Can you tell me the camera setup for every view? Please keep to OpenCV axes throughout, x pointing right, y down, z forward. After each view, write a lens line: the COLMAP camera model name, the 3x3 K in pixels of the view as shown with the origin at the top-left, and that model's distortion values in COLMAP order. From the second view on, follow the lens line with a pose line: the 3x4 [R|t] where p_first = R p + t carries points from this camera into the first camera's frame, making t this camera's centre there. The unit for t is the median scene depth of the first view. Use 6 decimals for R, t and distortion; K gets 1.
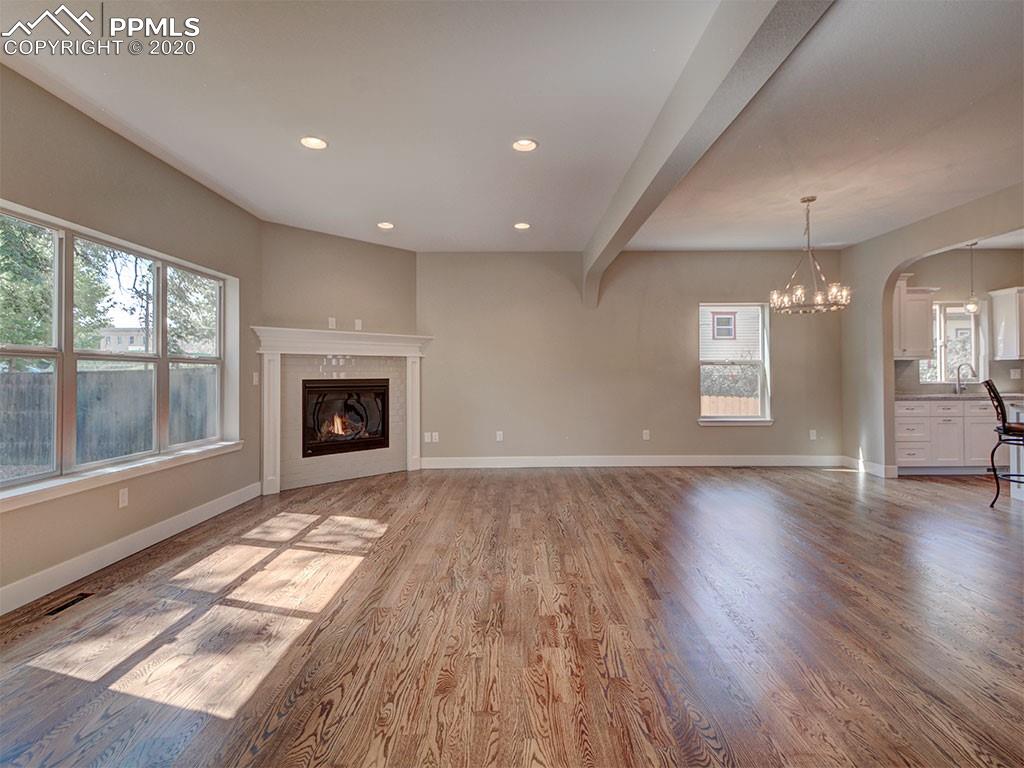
lens RADIAL K [[510.5, 0, 518.6], [0, 510.5, 368.9], [0, 0, 1]] dist [0.002718, 0.000251]
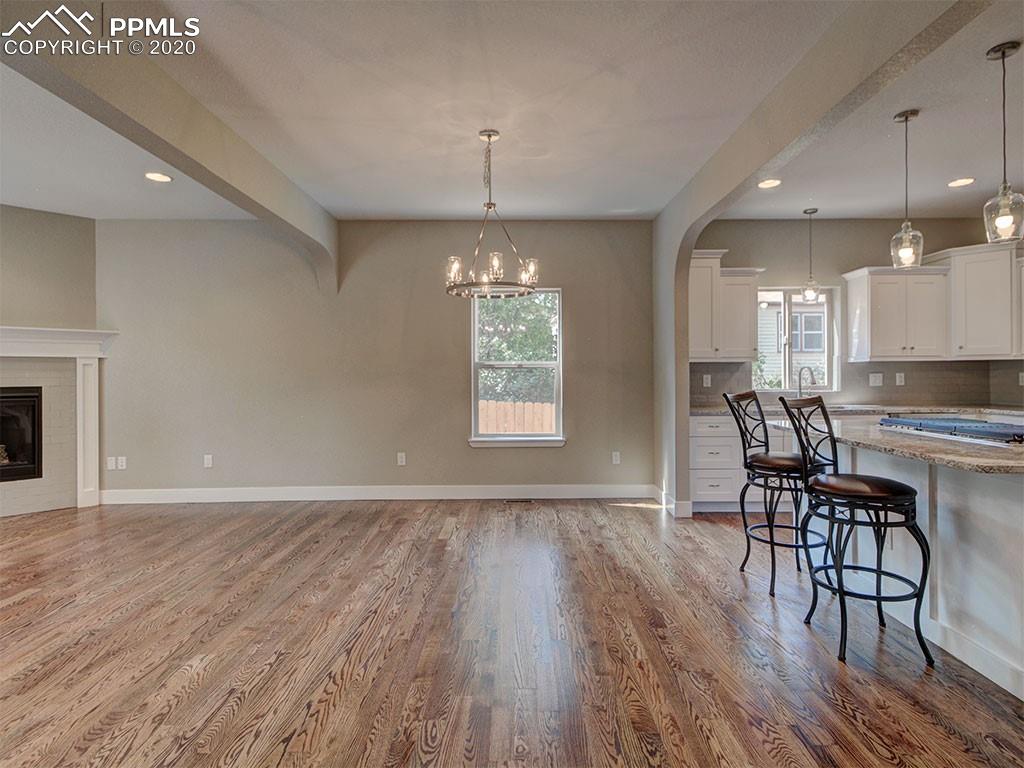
lens RADIAL K [[530.2, 0, 527.3], [0, 530.2, 380.6], [0, 0, 1]] dist [0.011592, 0.000186]
pose [[0.999952, -0.000679, 0.009740, 0.454725], [0.000504, 0.999839, 0.017957, -0.004239], [-0.009750, -0.017952, 0.999791, 0.201825]]
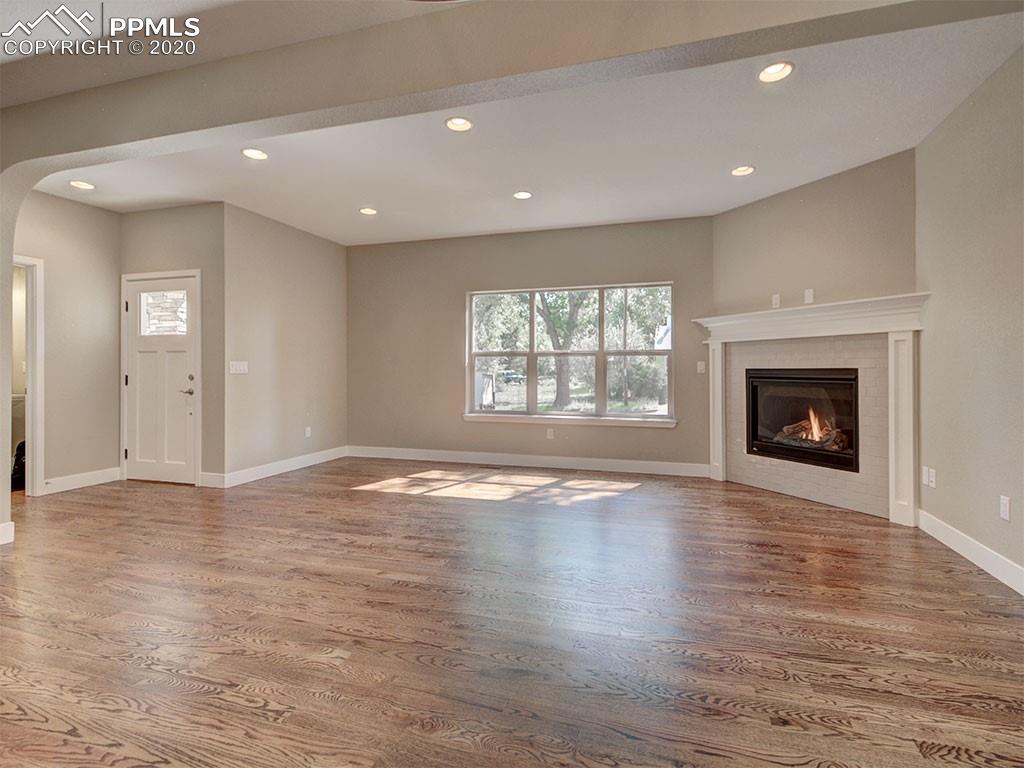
lens RADIAL K [[510.5, 0, 518.6], [0, 510.5, 368.9], [0, 0, 1]] dist [0.002718, 0.000251]
pose [[-0.308029, 0.005832, -0.951359, 0.503731], [0.012526, 0.999919, 0.002074, 0.012462], [0.951295, -0.011278, -0.308077, 0.779288]]
